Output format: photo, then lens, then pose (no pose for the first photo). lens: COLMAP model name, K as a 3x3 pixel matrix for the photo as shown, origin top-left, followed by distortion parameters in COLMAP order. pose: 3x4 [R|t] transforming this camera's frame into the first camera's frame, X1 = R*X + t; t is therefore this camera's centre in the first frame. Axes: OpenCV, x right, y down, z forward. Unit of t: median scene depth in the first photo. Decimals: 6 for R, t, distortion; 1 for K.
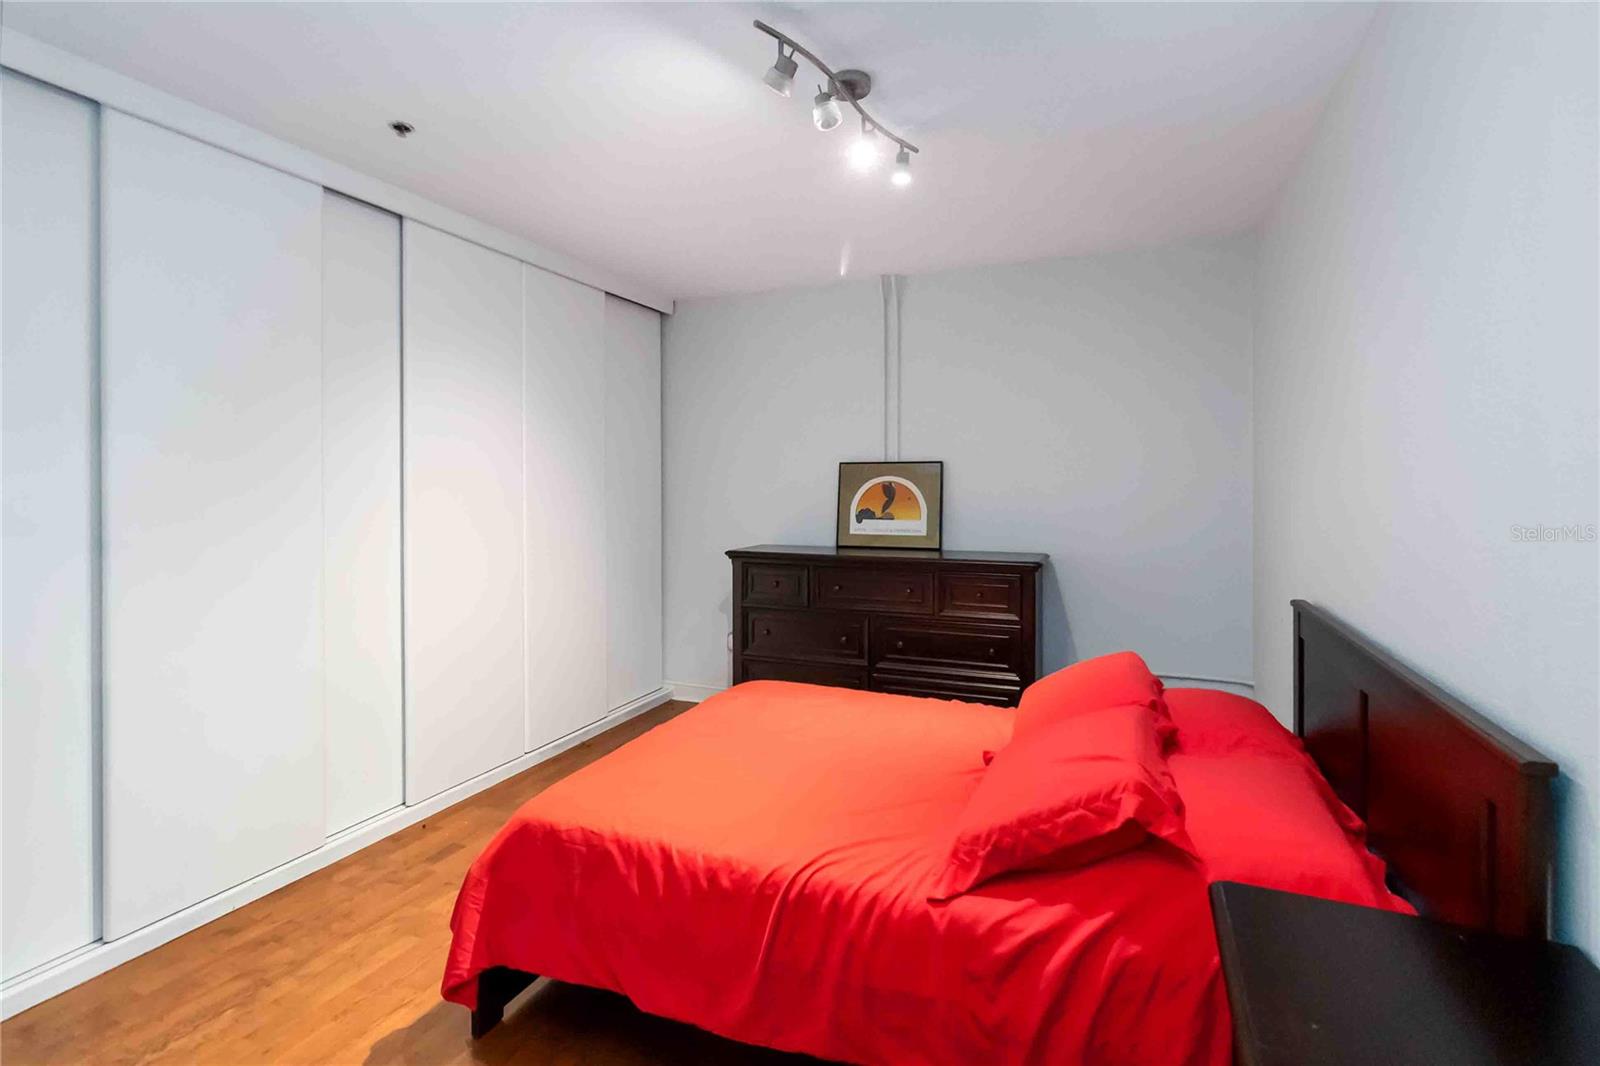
lens RADIAL K [[743.0, 0, 801.4], [0, 743.0, 489.9], [0, 0, 1]] dist [-0.002550, 0.002779]
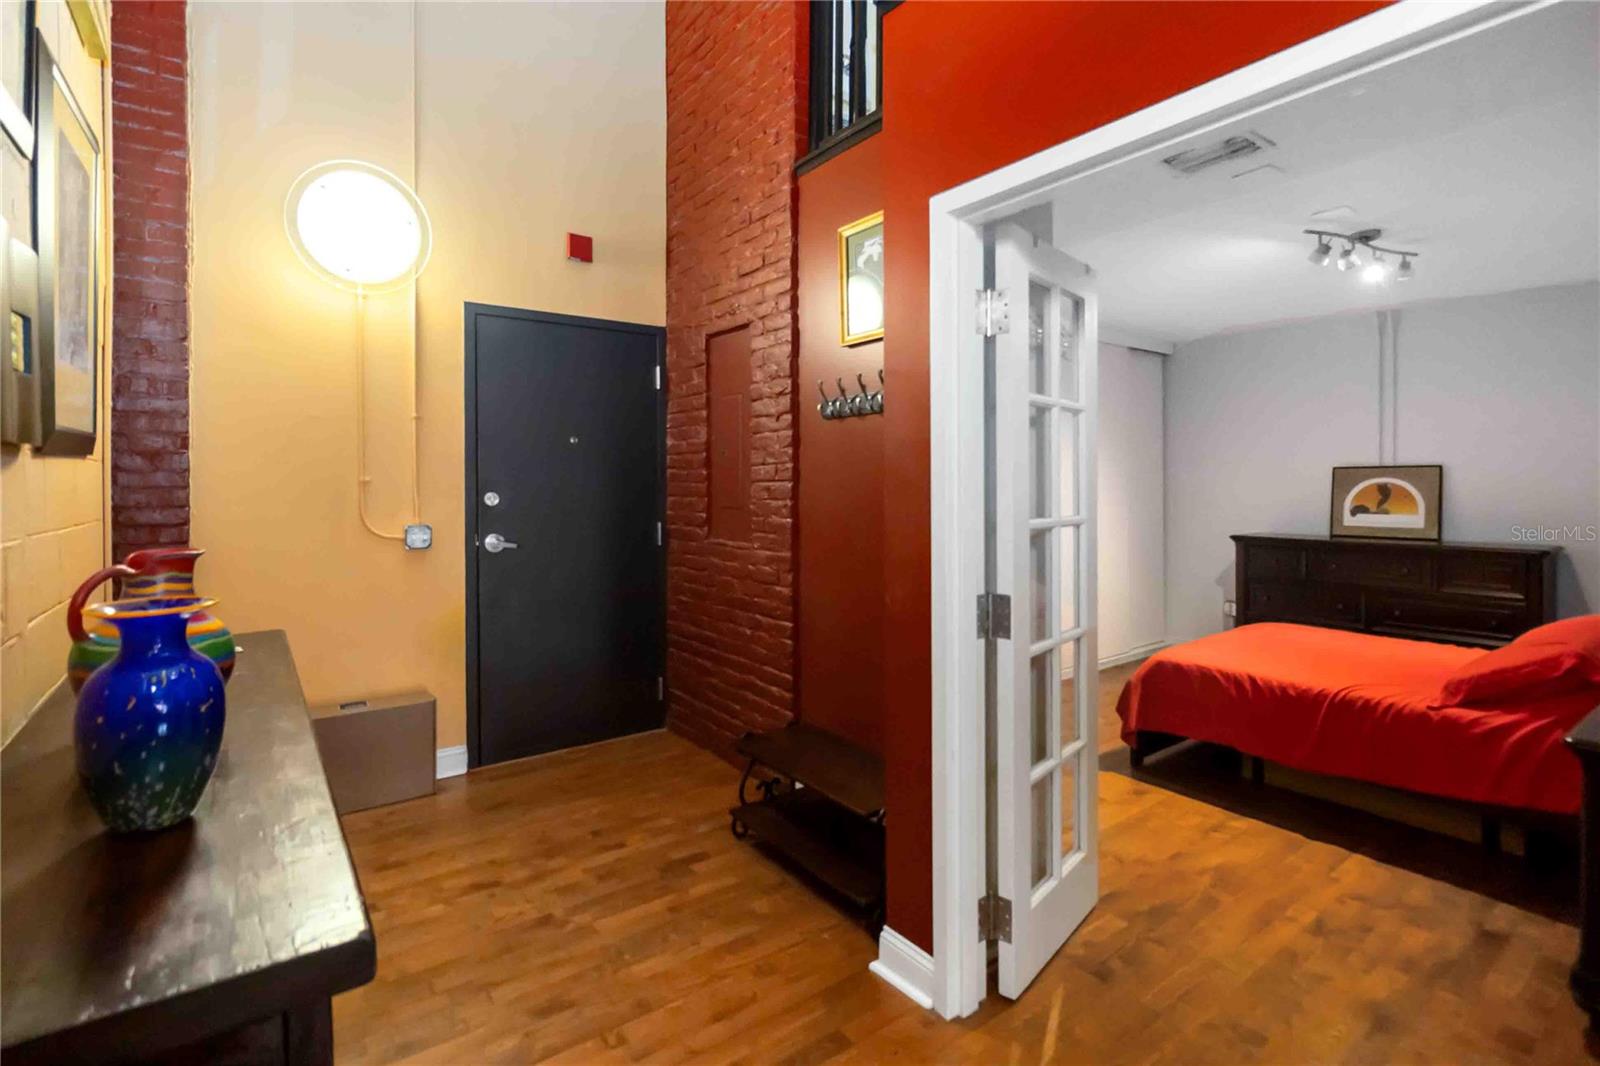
lens RADIAL K [[743.0, 0, 800.6], [0, 743.0, 492.3], [0, 0, 1]] dist [-0.002550, 0.002779]
pose [[0.863659, 0.001276, -0.504075, -0.109458], [0.001181, 0.999989, 0.004557, -0.002199], [0.504075, -0.004531, 0.863648, -0.615655]]
